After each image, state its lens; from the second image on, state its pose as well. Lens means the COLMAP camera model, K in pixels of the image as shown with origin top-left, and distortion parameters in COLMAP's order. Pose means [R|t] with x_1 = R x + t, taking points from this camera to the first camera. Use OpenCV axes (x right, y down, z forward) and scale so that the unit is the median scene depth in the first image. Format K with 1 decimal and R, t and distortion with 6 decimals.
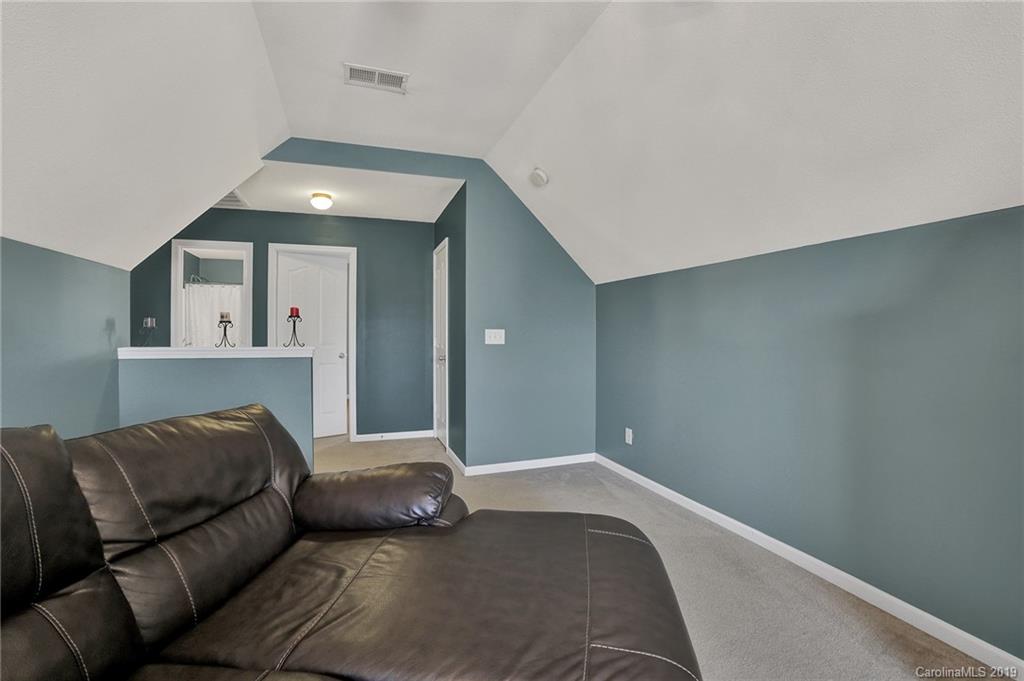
lens RADIAL K [[454.5, 0, 534.5], [0, 454.5, 337.3], [0, 0, 1]] dist [-0.089688, 0.031050]
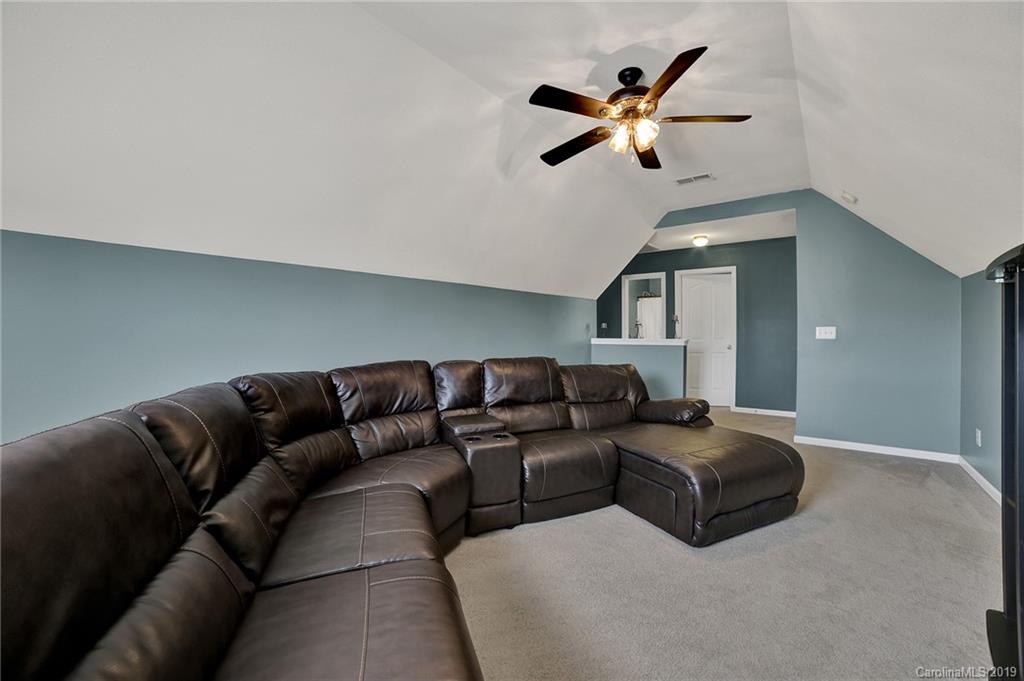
lens RADIAL K [[454.5, 0, 534.5], [0, 454.5, 337.3], [0, 0, 1]] dist [-0.089688, 0.031050]
pose [[0.564989, 0.006203, -0.825075, 0.442185], [-0.001503, 0.999978, 0.006489, 0.004148], [0.825097, -0.002426, 0.564986, -0.297752]]
